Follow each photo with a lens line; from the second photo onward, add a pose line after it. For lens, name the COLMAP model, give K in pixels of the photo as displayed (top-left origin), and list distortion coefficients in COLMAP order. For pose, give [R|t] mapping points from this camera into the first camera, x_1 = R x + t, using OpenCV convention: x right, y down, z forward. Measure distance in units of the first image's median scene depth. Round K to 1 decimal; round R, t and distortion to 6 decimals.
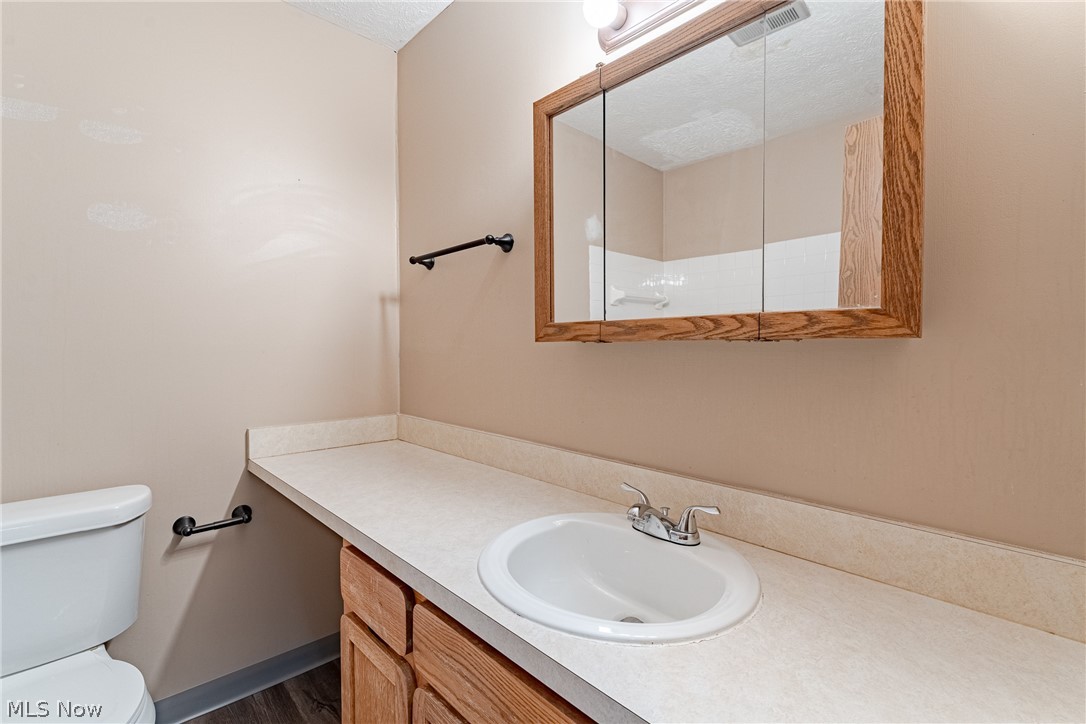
lens RADIAL K [[496.9, 0, 545.5], [0, 496.9, 348.6], [0, 0, 1]] dist [0.000080, 0.000229]
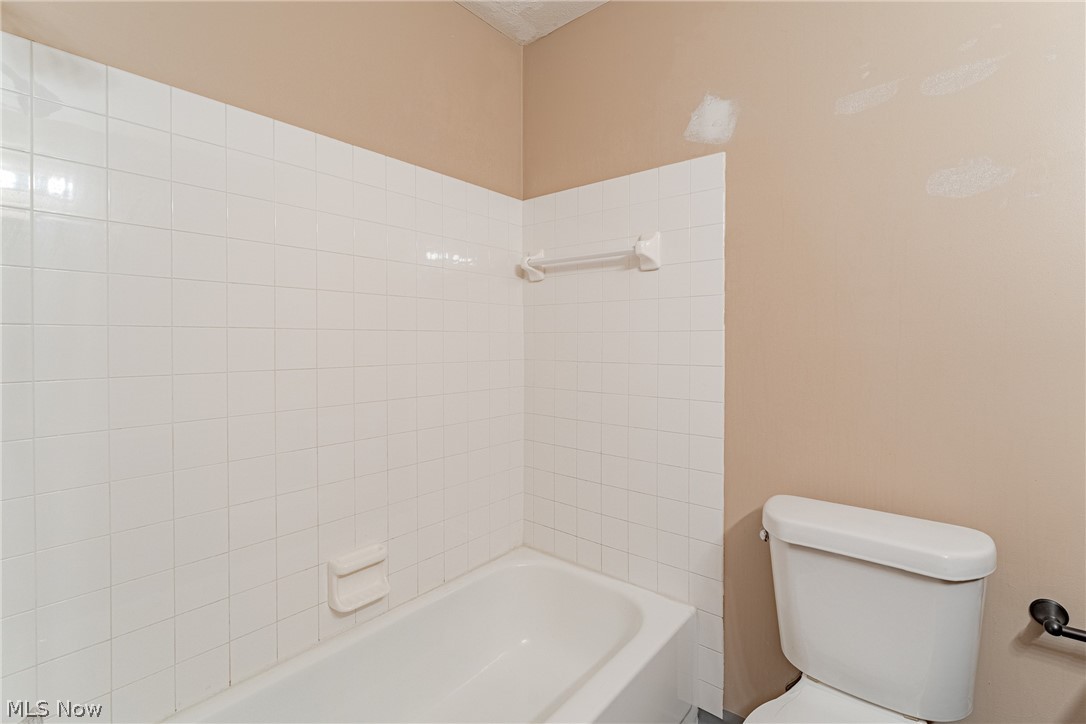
lens RADIAL K [[496.9, 0, 545.5], [0, 496.9, 348.6], [0, 0, 1]] dist [0.000080, 0.000229]
pose [[0.129715, 0.015820, -0.991425, -0.159745], [-0.013100, 0.999813, 0.014240, -0.003027], [0.991465, 0.011141, 0.129898, 0.242128]]
